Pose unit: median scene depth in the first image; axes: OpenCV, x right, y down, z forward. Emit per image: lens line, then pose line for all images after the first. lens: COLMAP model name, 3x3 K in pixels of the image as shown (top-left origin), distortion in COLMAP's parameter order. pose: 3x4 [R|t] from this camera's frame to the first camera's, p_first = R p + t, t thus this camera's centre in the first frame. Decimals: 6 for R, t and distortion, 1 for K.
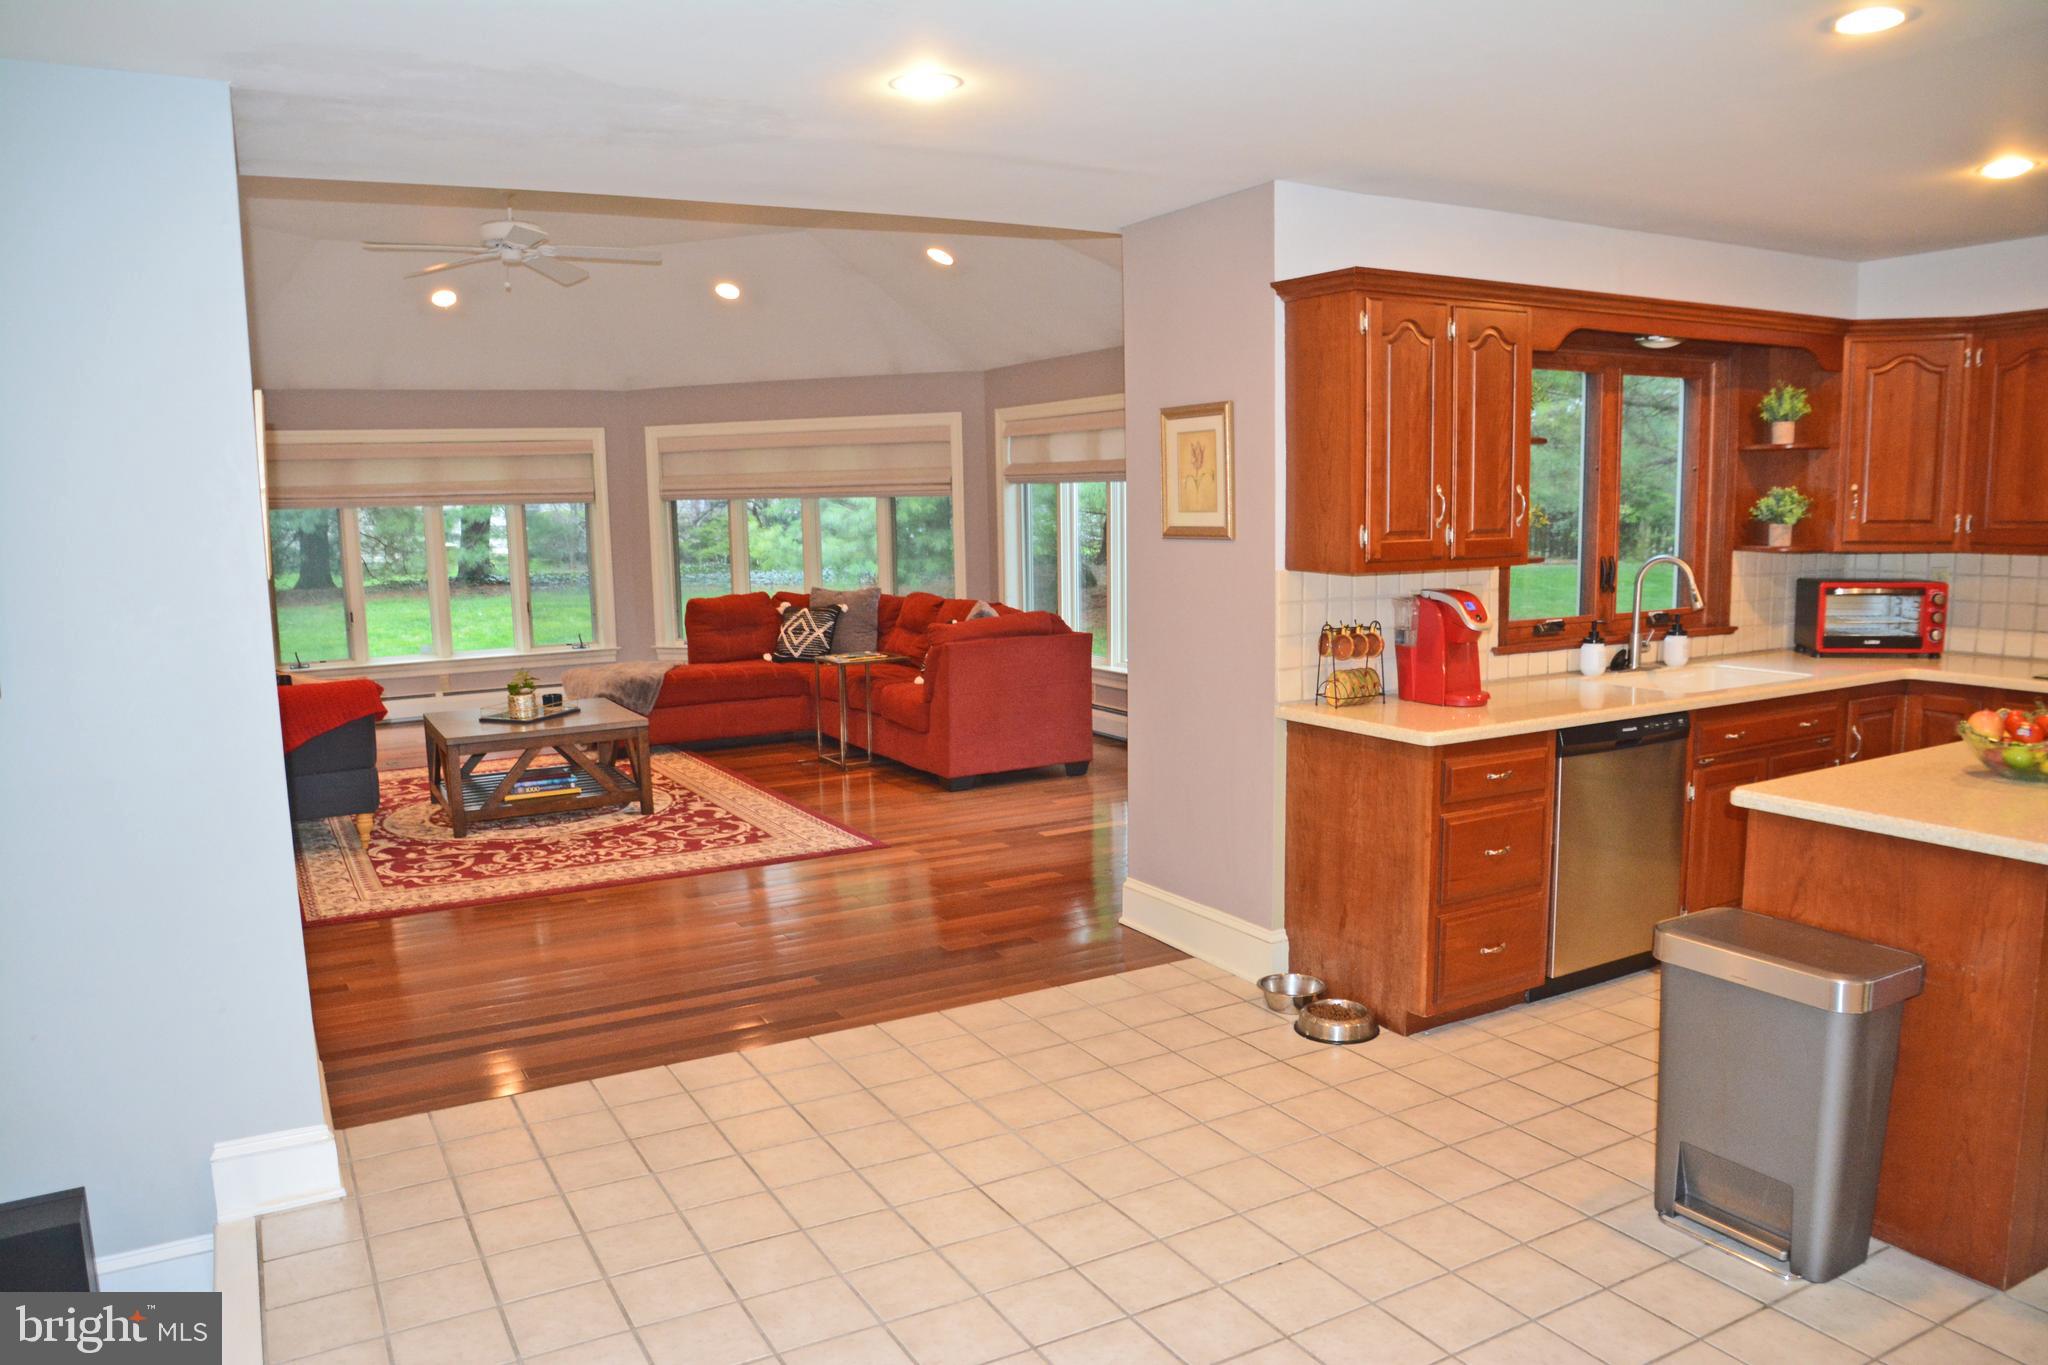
lens RADIAL K [[1445.4, 0, 1032.9], [0, 1445.4, 734.6], [0, 0, 1]] dist [-0.117329, 0.063346]
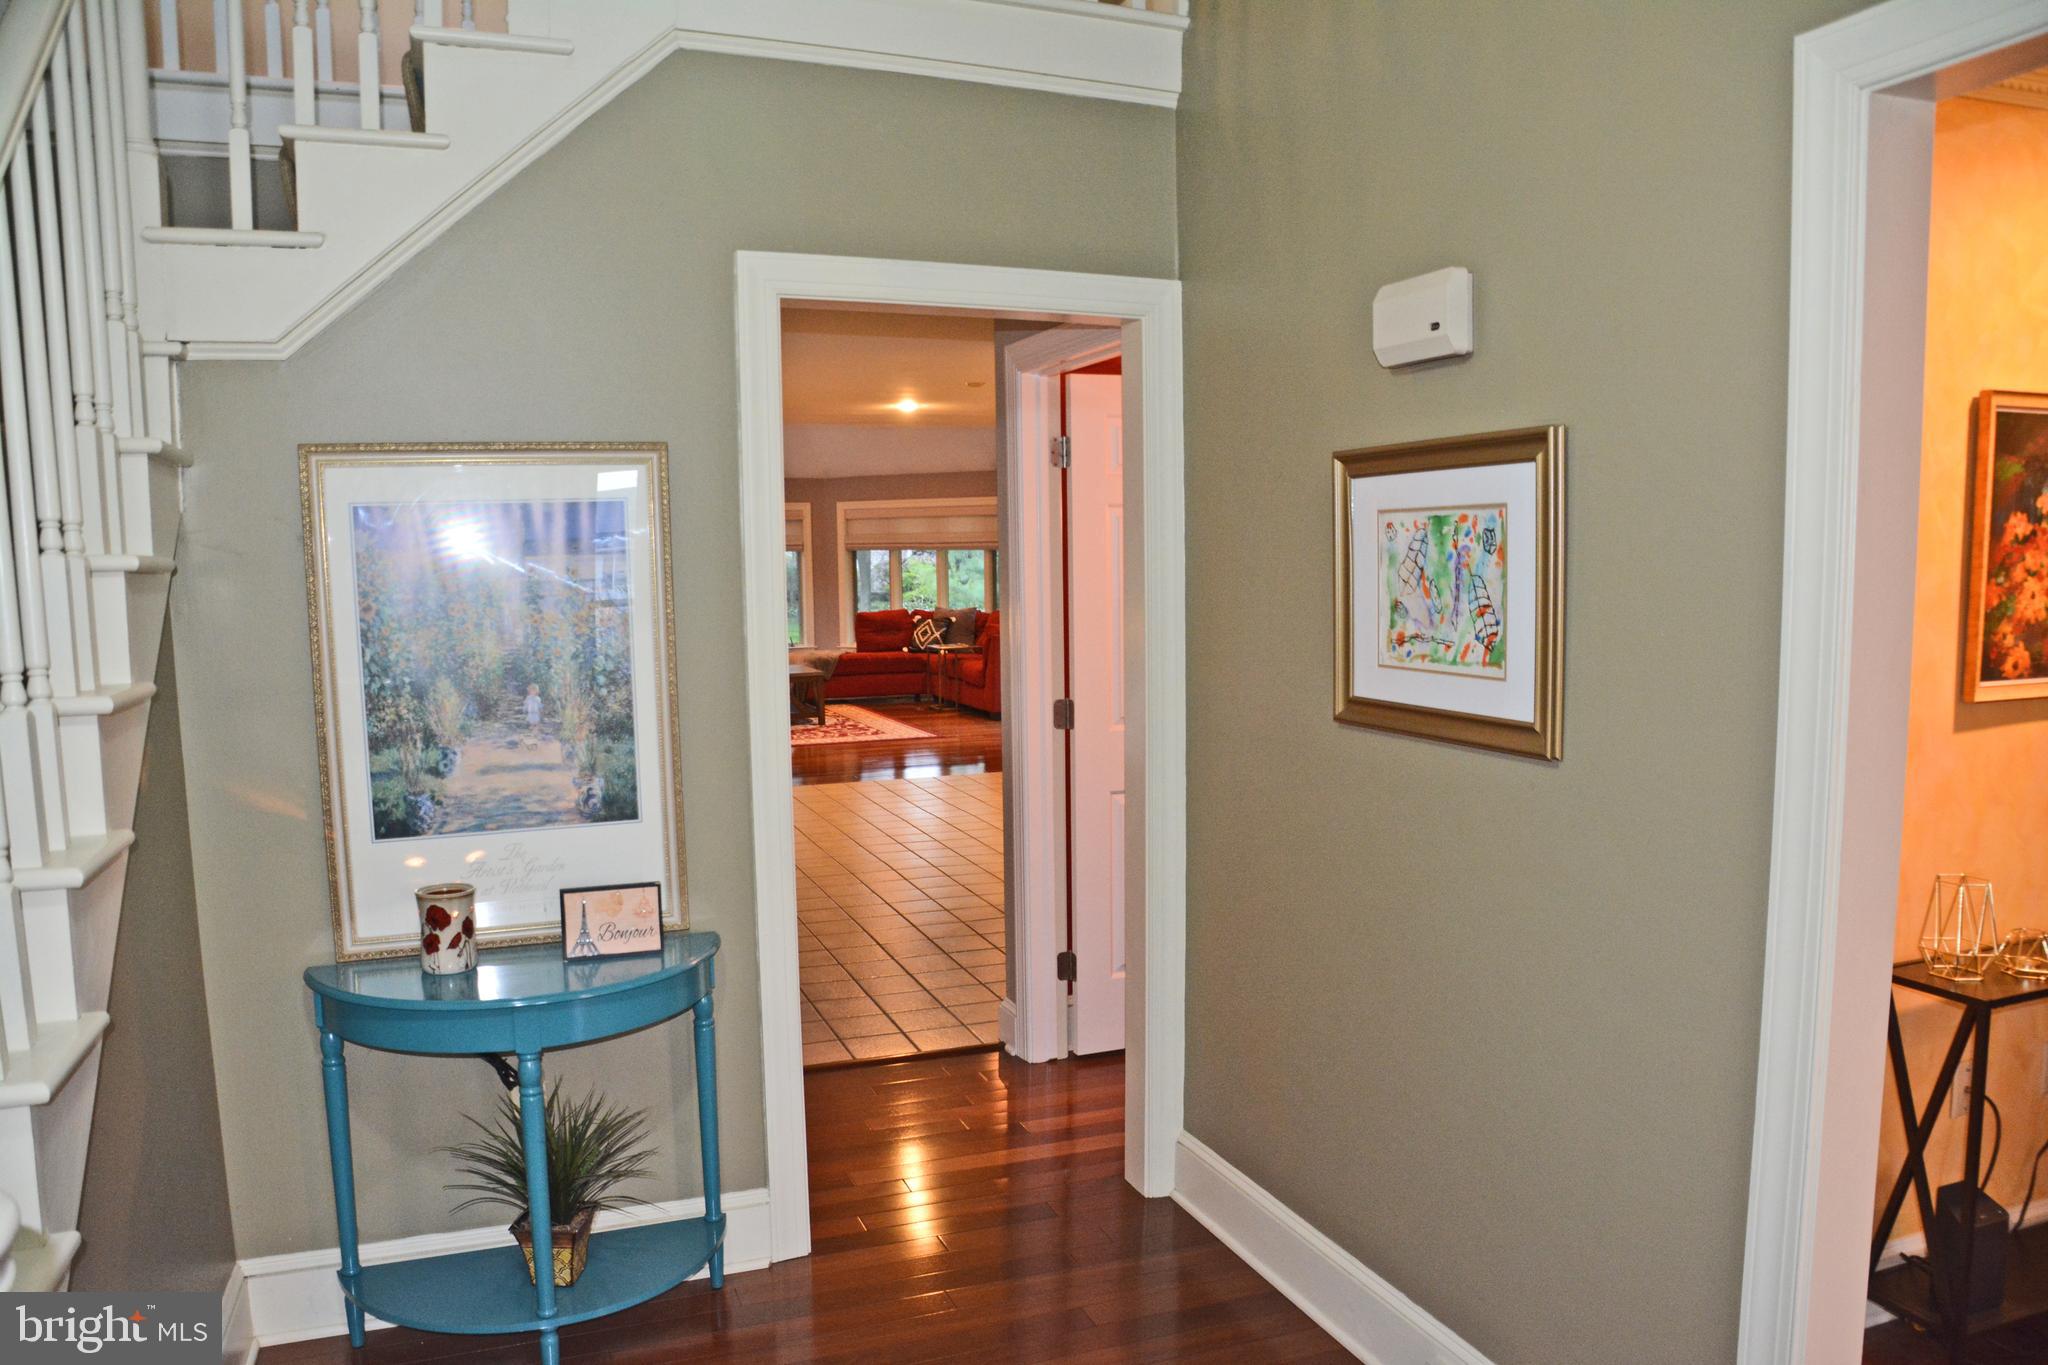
lens RADIAL K [[1445.4, 0, 1023.2], [0, 1445.4, 698.3], [0, 0, 1]] dist [-0.117329, 0.063346]
pose [[0.988183, 0.021352, -0.151786, 0.344650], [-0.030669, 0.997768, -0.059315, 0.166490], [0.150181, 0.063269, 0.986632, -1.011550]]
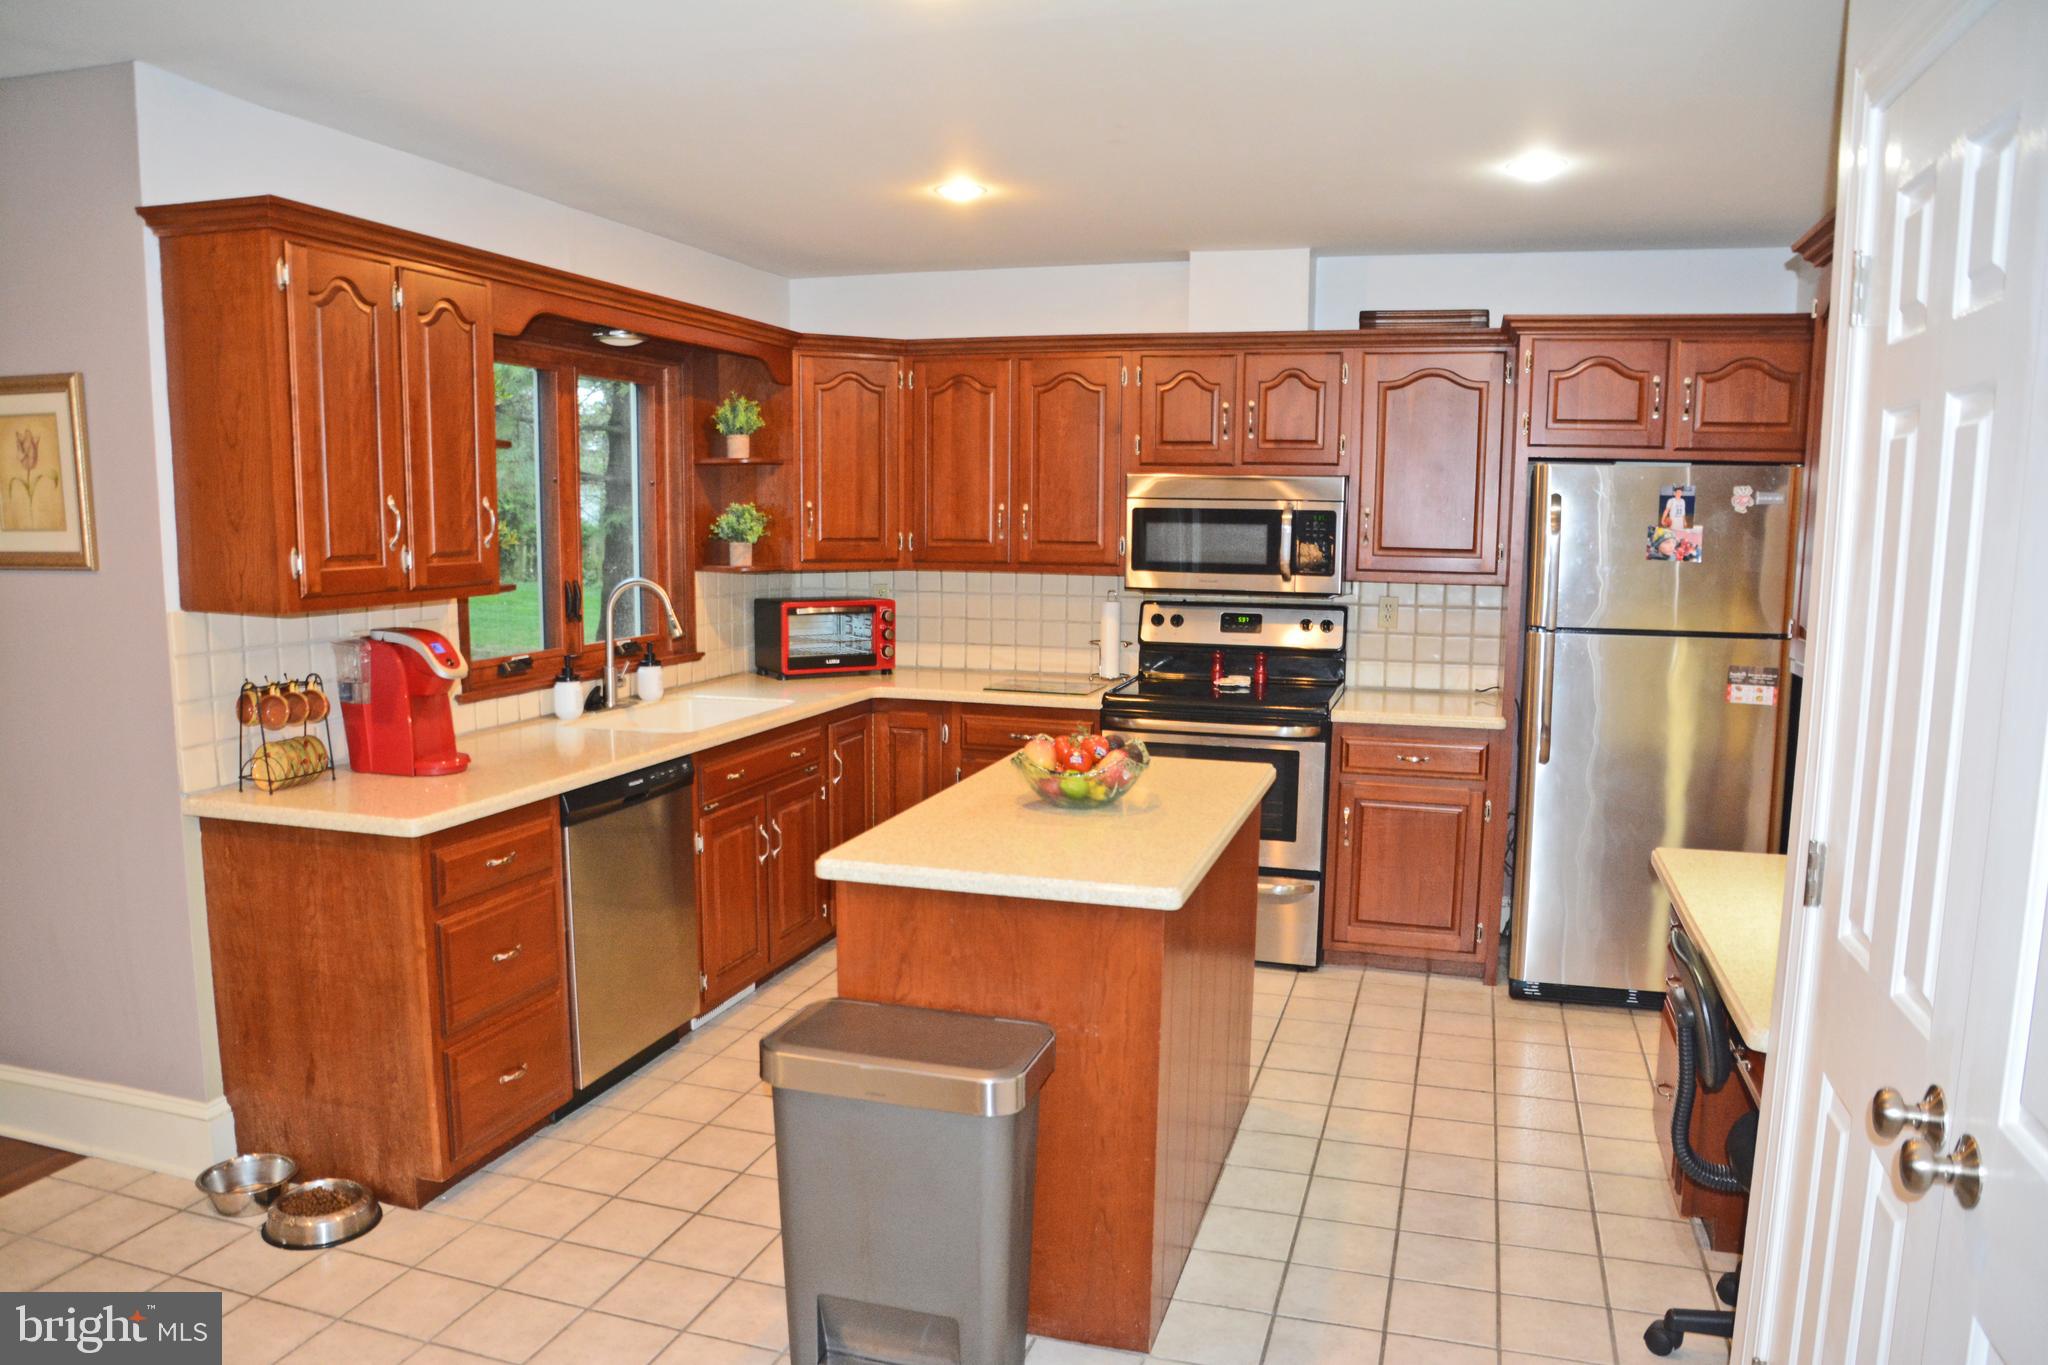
lens RADIAL K [[1445.4, 0, 1007.8], [0, 1445.4, 726.9], [0, 0, 1]] dist [-0.117329, 0.063346]
pose [[0.738161, -0.073801, 0.670575, 0.005805], [0.085773, 0.996198, 0.015220, -0.026112], [-0.669149, 0.046282, 0.741685, 0.169223]]
